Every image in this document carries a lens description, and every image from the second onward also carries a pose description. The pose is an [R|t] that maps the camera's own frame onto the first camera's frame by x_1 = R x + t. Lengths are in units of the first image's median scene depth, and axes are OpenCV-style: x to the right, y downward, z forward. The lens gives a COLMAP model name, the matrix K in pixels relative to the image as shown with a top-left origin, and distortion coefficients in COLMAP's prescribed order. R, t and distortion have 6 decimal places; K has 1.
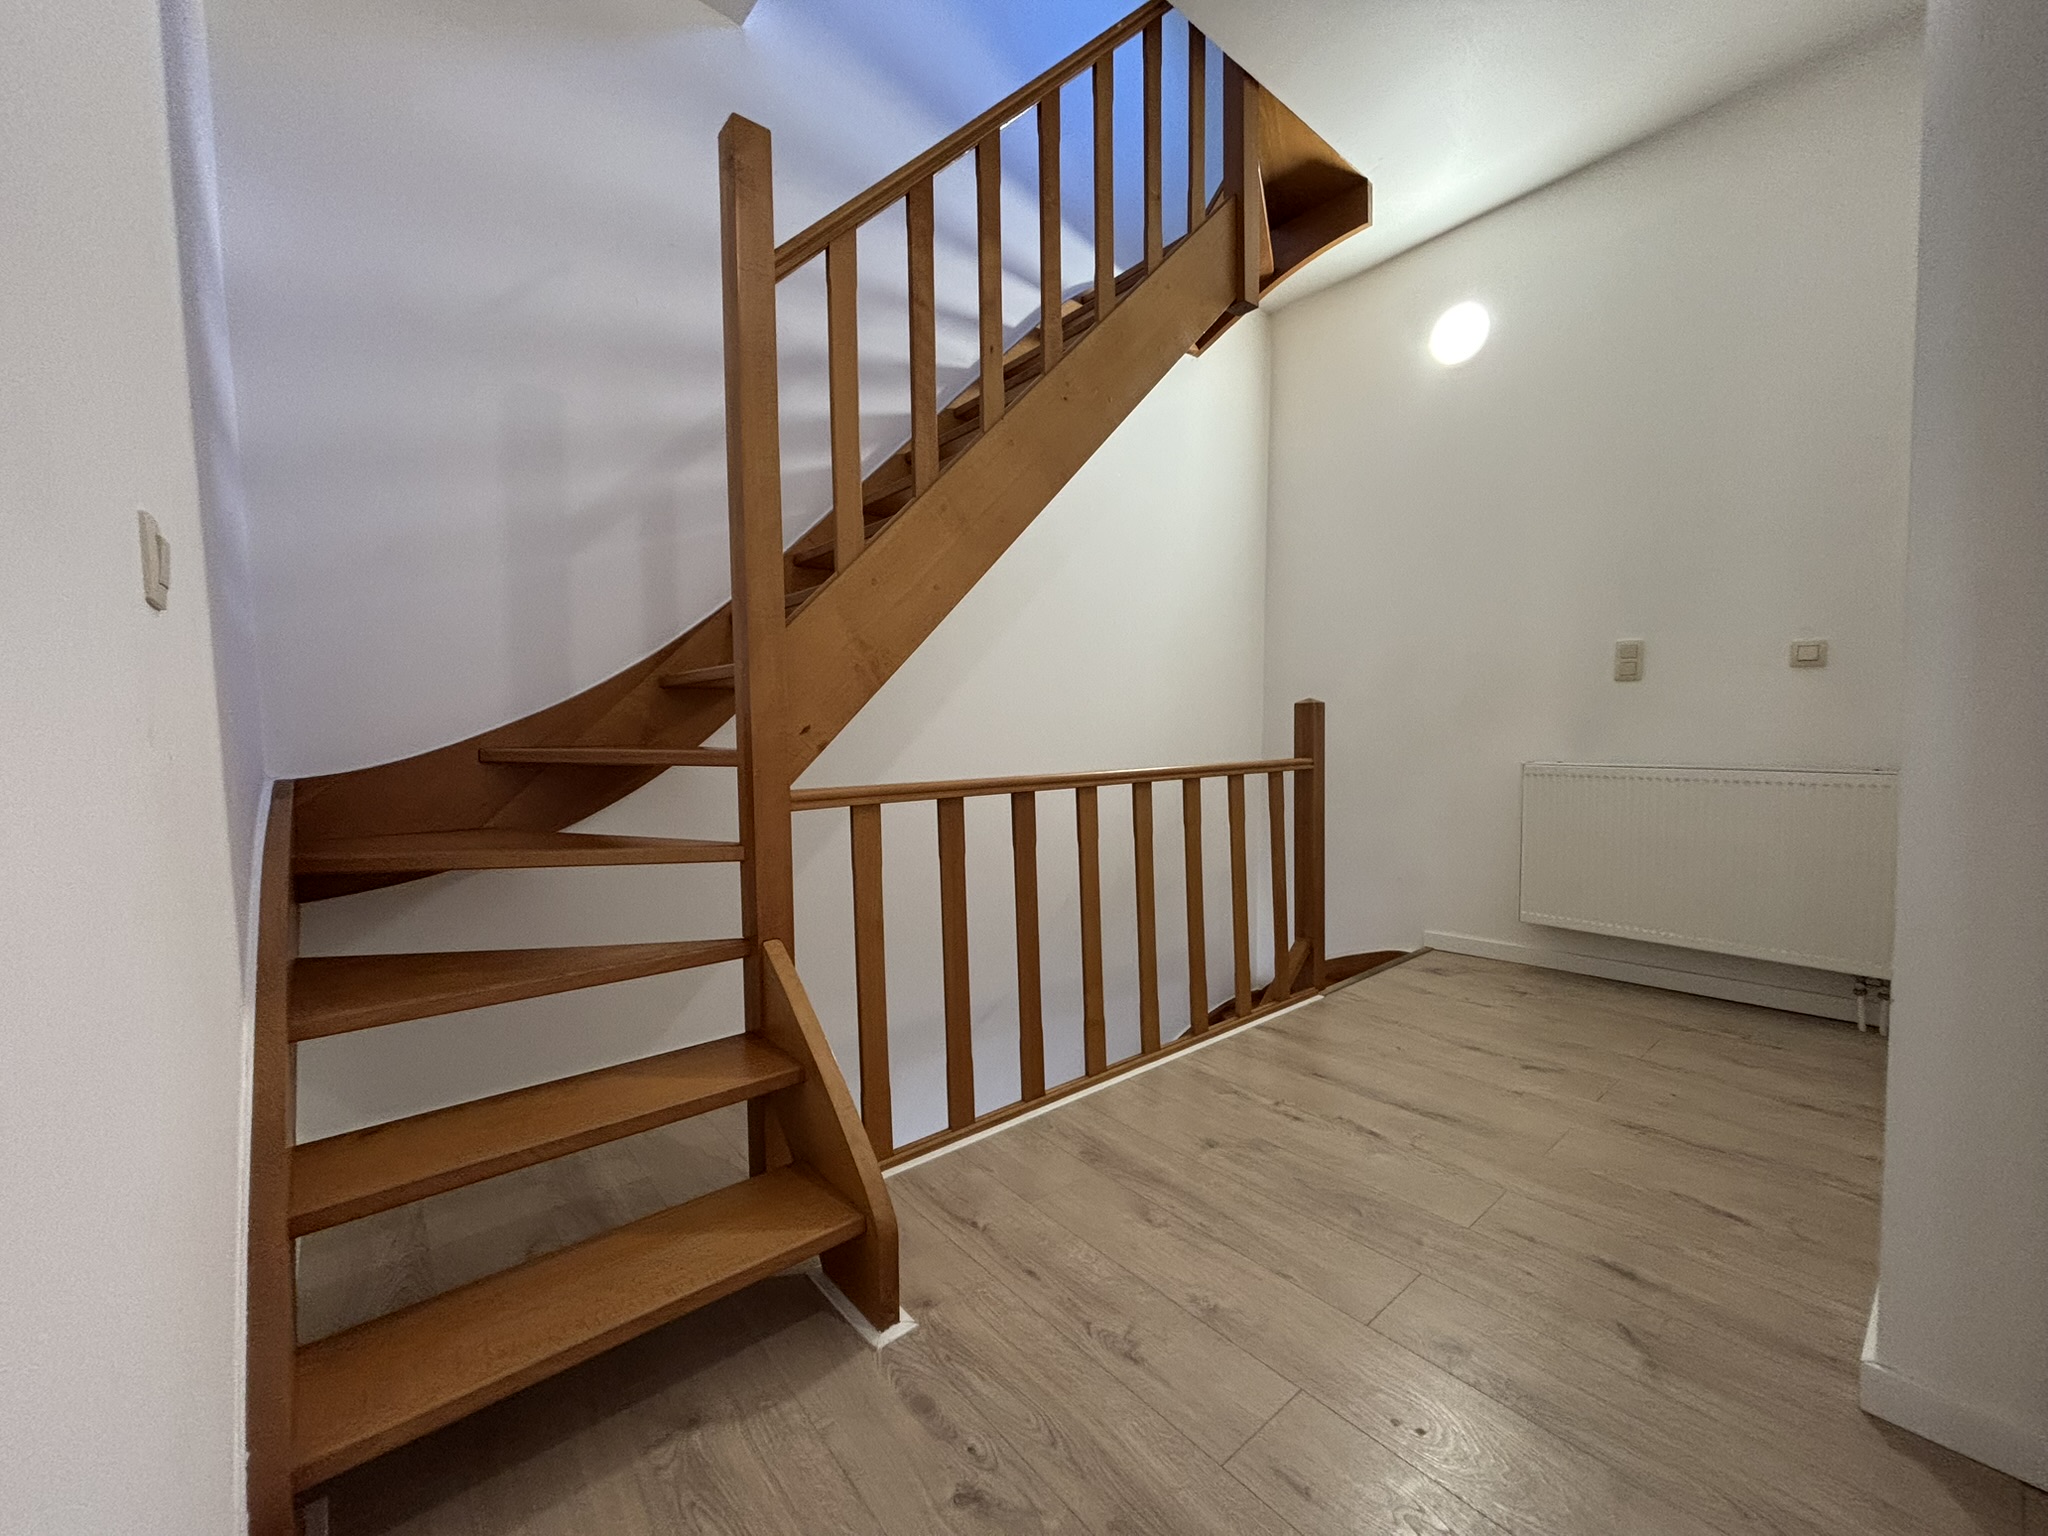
lens RADIAL K [[817.7, 0, 1035.4], [0, 817.7, 776.8], [0, 0, 1]] dist [-0.000222, -0.001056]
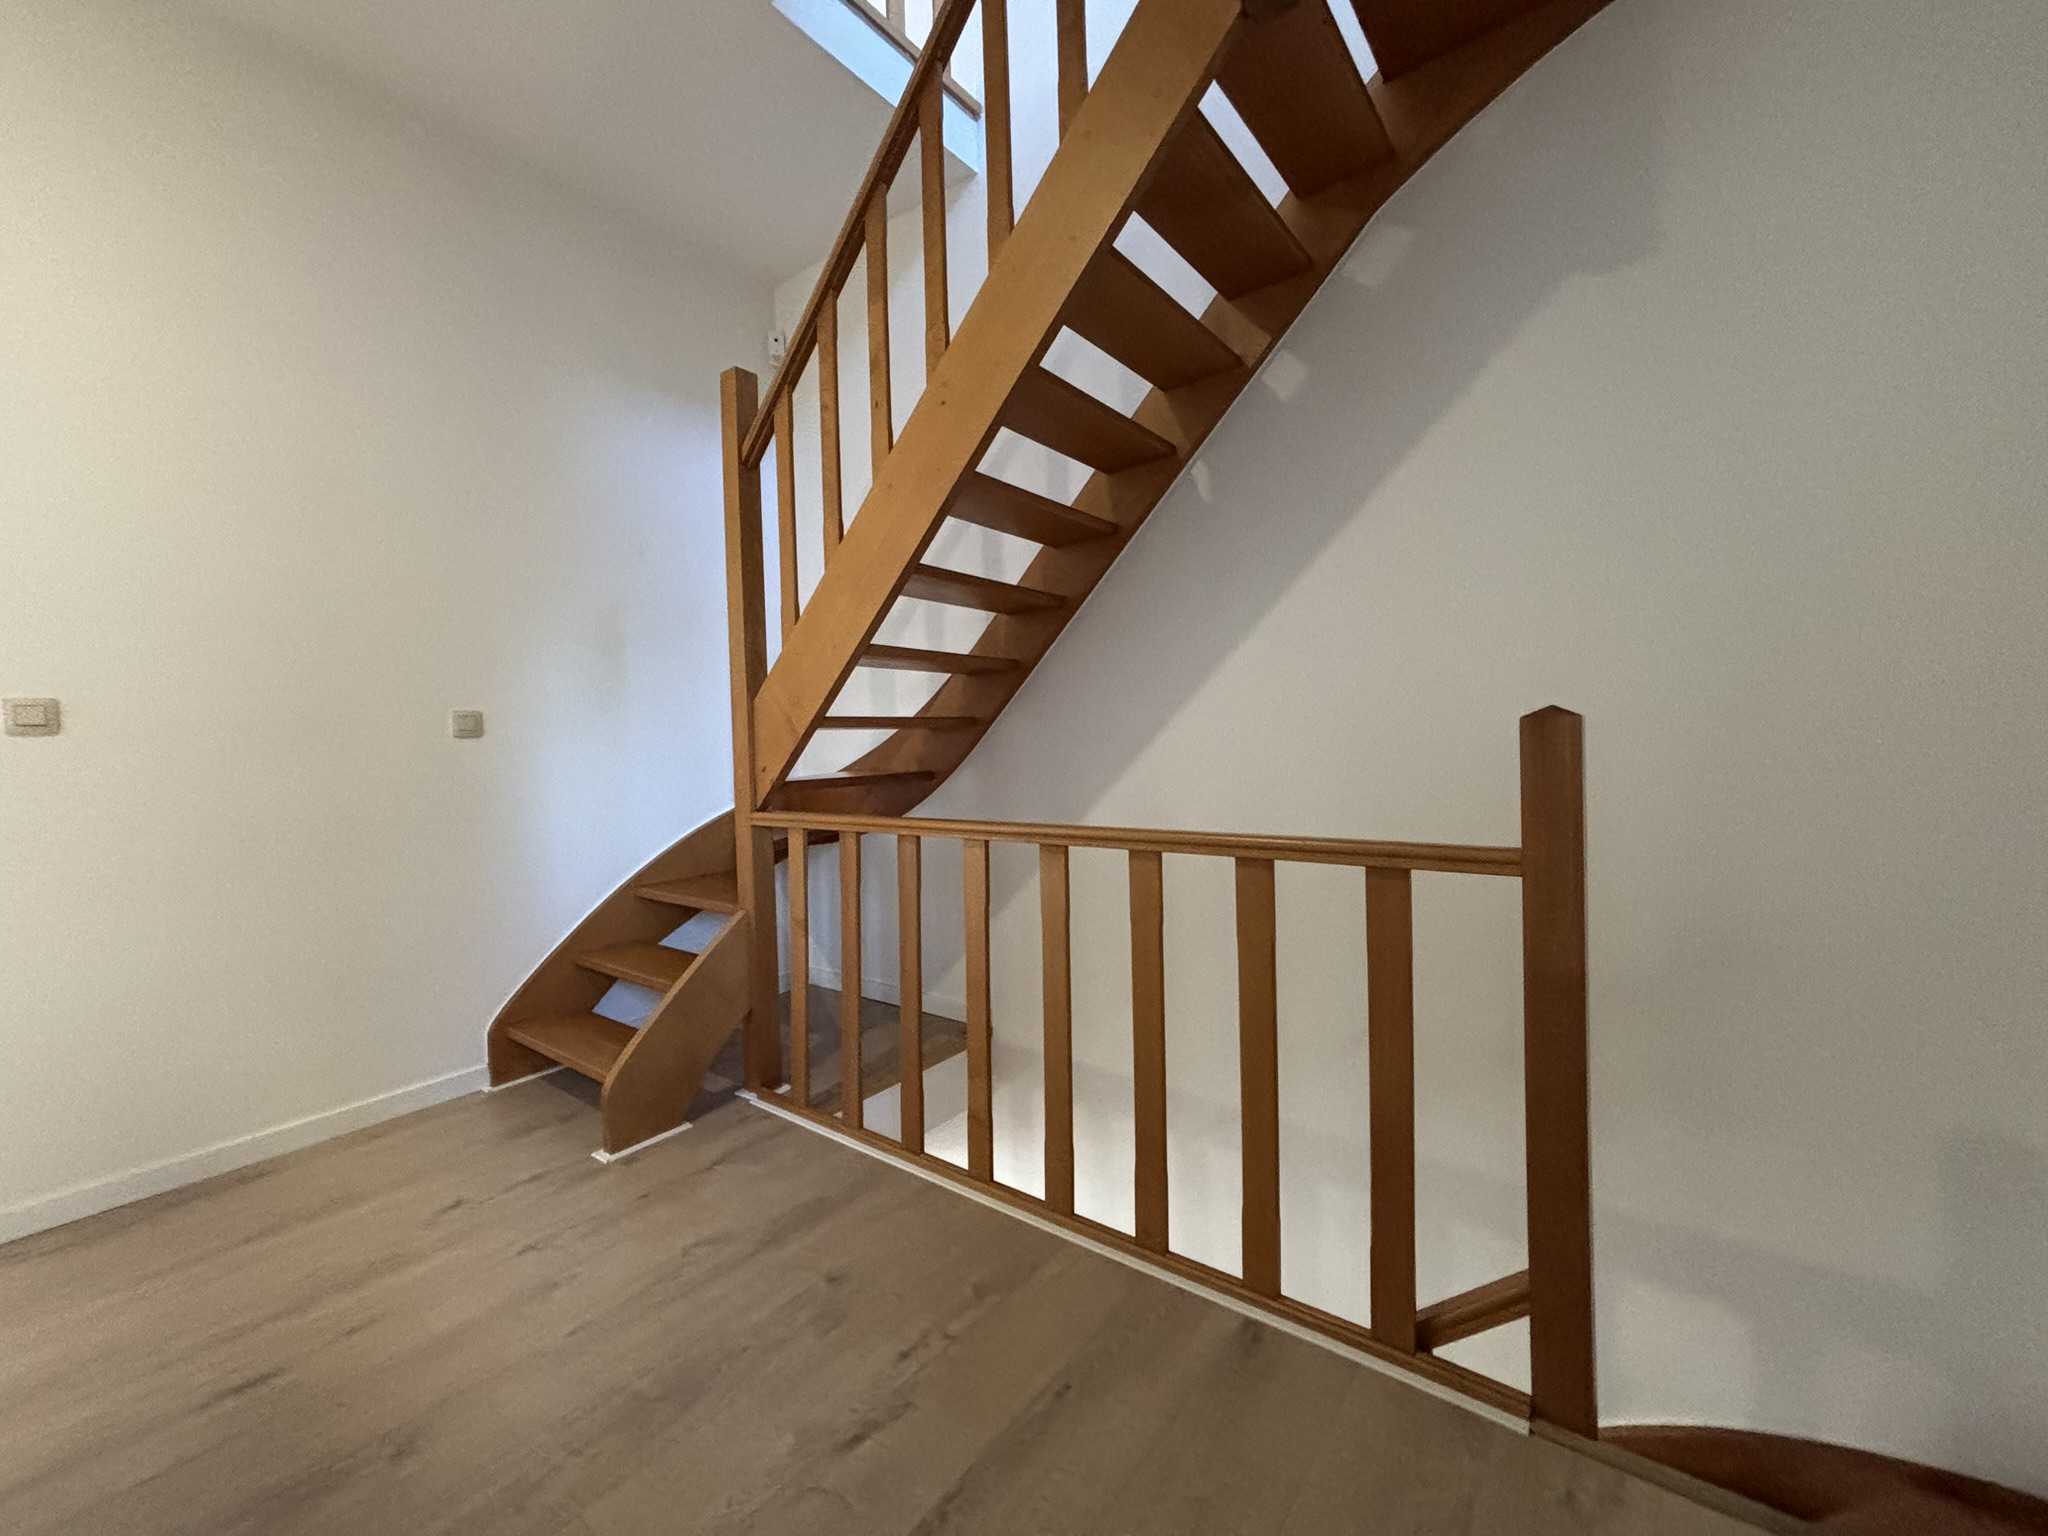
lens RADIAL K [[817.7, 0, 1035.4], [0, 817.7, 776.8], [0, 0, 1]] dist [-0.000222, -0.001056]
pose [[0.216092, 0.011997, -0.976299, 0.829060], [-0.074284, 0.997228, -0.004188, -0.045920], [0.973543, 0.073429, 0.216384, 0.780621]]
